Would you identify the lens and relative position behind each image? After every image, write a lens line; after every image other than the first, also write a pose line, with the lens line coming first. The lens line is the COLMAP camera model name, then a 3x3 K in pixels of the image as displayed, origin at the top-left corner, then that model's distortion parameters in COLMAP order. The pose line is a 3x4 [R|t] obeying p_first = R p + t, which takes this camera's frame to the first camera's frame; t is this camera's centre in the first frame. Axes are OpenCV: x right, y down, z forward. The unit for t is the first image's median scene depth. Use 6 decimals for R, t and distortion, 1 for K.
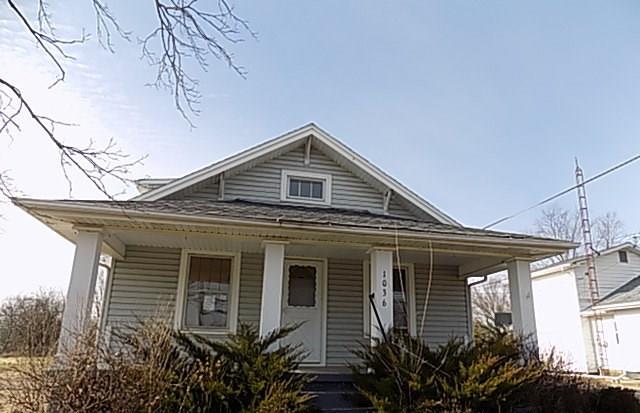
lens RADIAL K [[434.5, 0, 321.3], [0, 434.5, 206.5], [0, 0, 1]] dist [-0.008684, 0.010758]
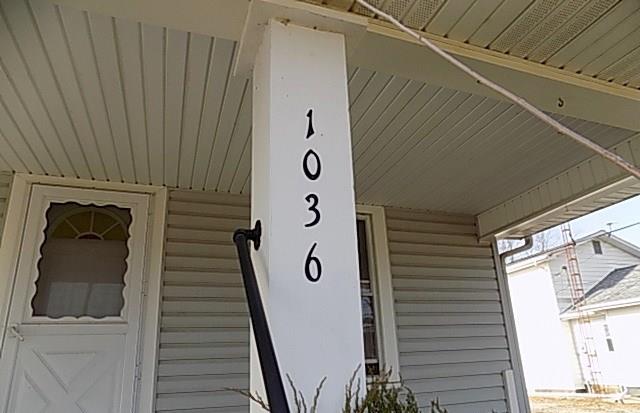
lens RADIAL K [[434.5, 0, 321.5], [0, 434.5, 209.5], [0, 0, 1]] dist [-0.008684, 0.010758]
pose [[0.989178, -0.011287, 0.146283, 0.039478], [0.015922, 0.999406, -0.030554, 0.066140], [-0.145851, 0.032553, 0.988771, 0.263374]]
